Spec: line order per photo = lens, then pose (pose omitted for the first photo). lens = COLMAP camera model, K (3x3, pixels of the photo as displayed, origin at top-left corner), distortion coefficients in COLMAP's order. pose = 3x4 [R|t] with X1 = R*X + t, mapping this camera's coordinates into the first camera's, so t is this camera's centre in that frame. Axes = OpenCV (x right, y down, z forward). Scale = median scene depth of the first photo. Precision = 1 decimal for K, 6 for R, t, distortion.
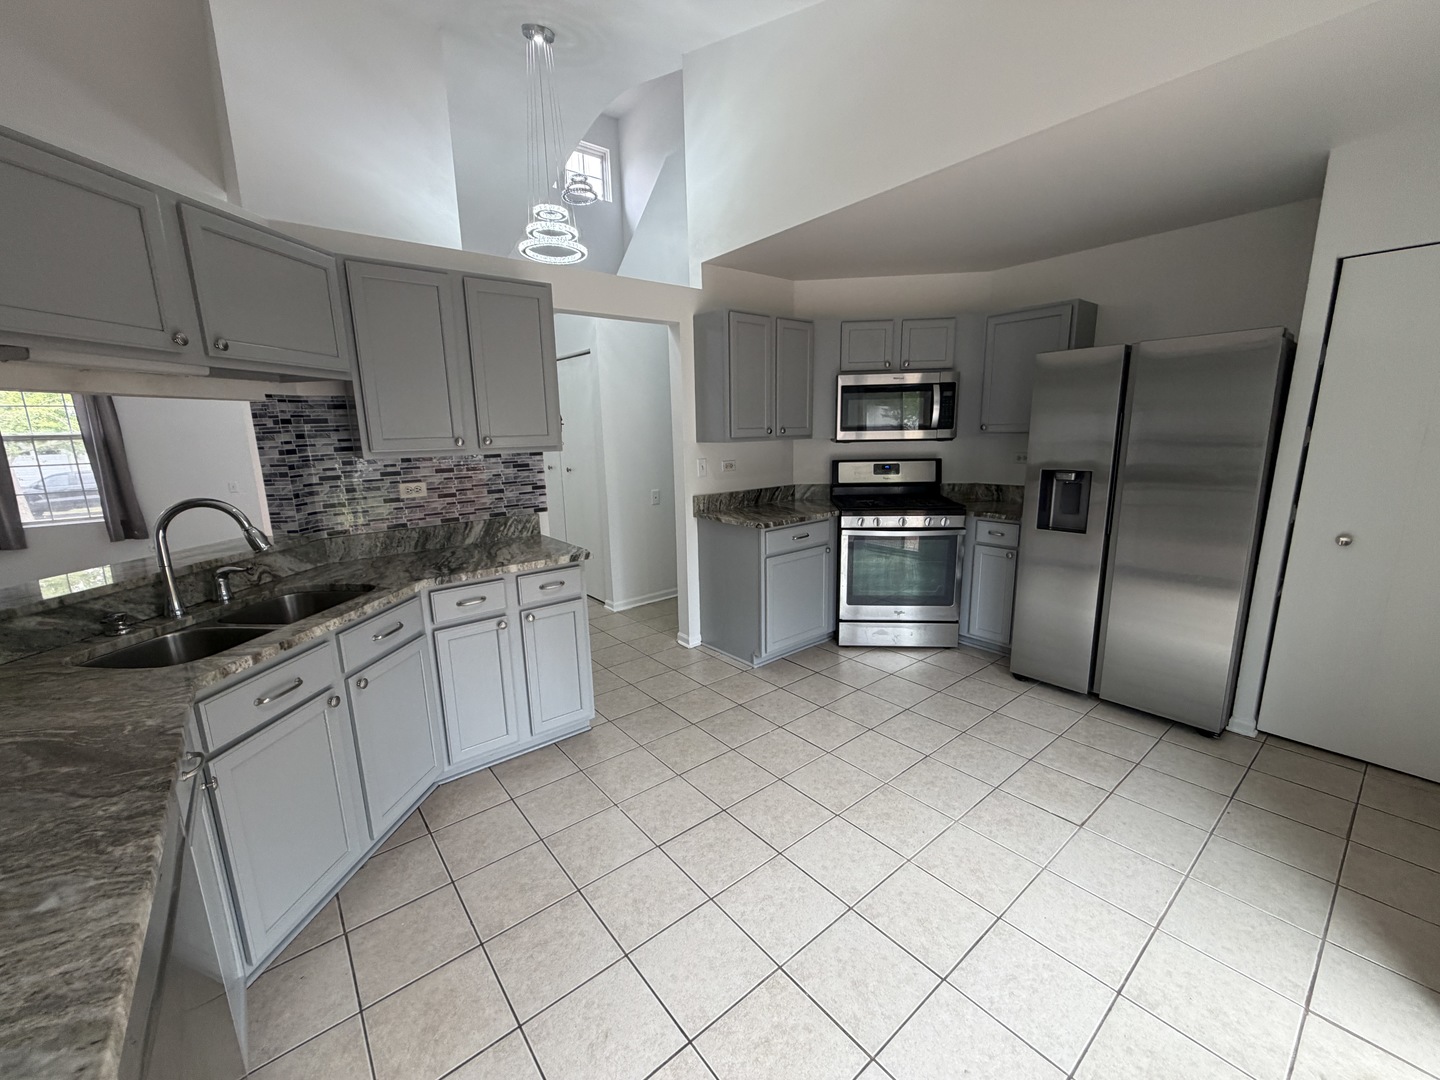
lens RADIAL K [[574.1, 0, 715.9], [0, 574.1, 540.3], [0, 0, 1]] dist [-0.000382, 0.000312]
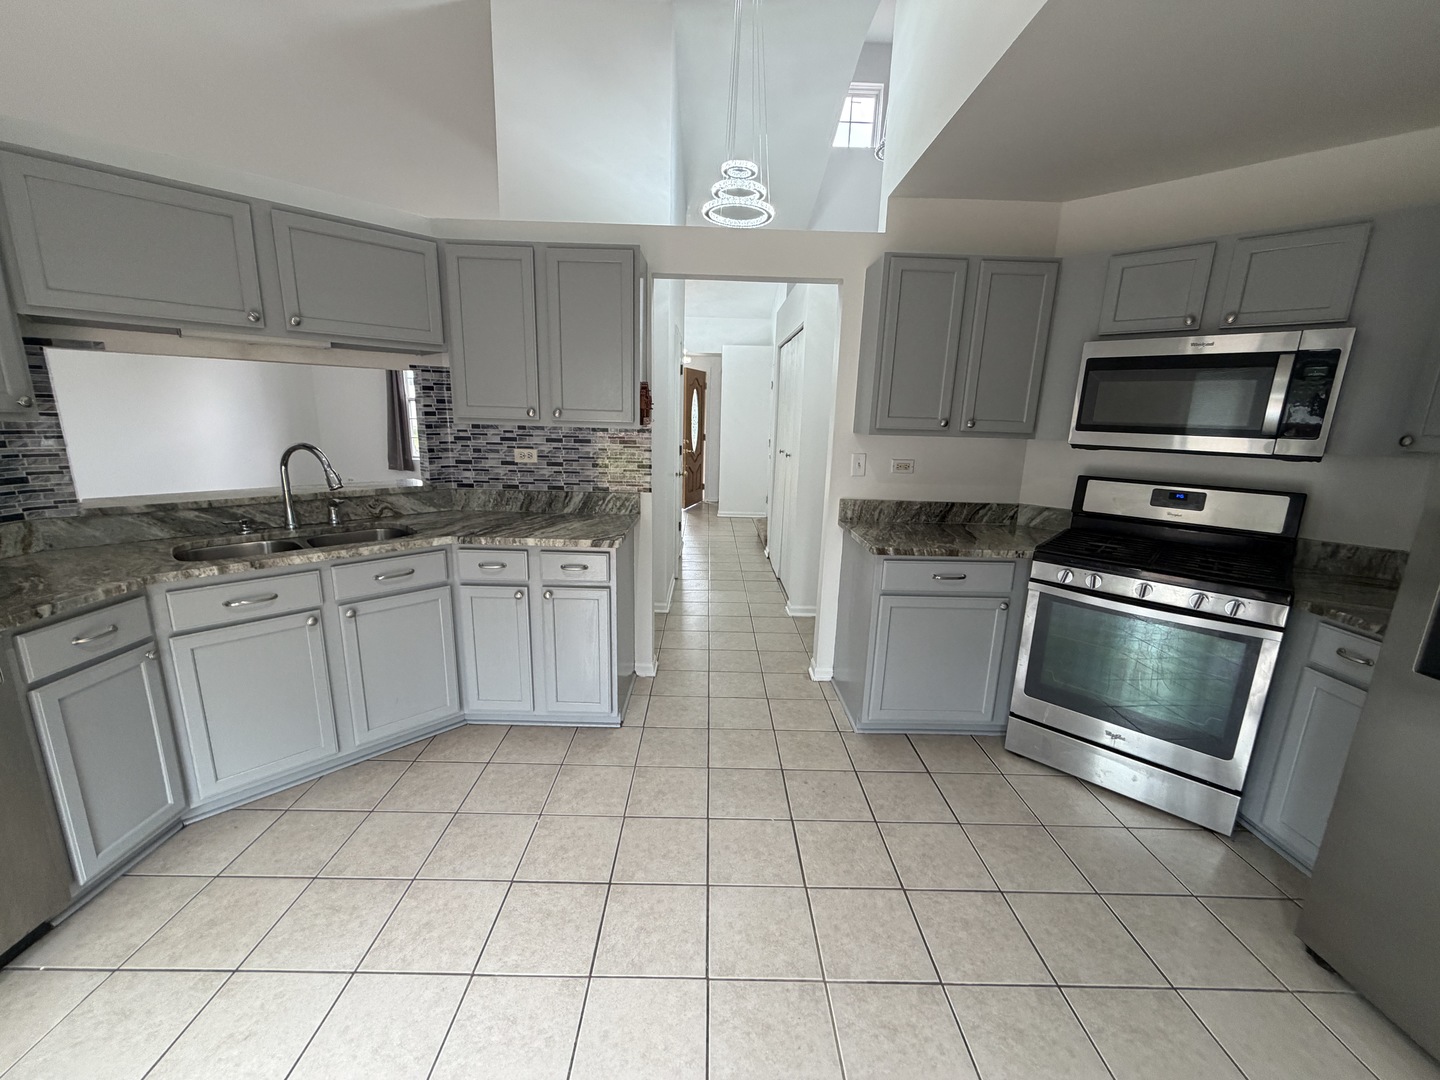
lens RADIAL K [[574.1, 0, 715.9], [0, 574.1, 540.3], [0, 0, 1]] dist [-0.000382, 0.000312]
pose [[0.782959, 0.179200, -0.595703, 0.391668], [-0.165738, 0.983088, 0.077897, -0.067521], [0.599588, 0.037740, 0.799419, 0.319945]]
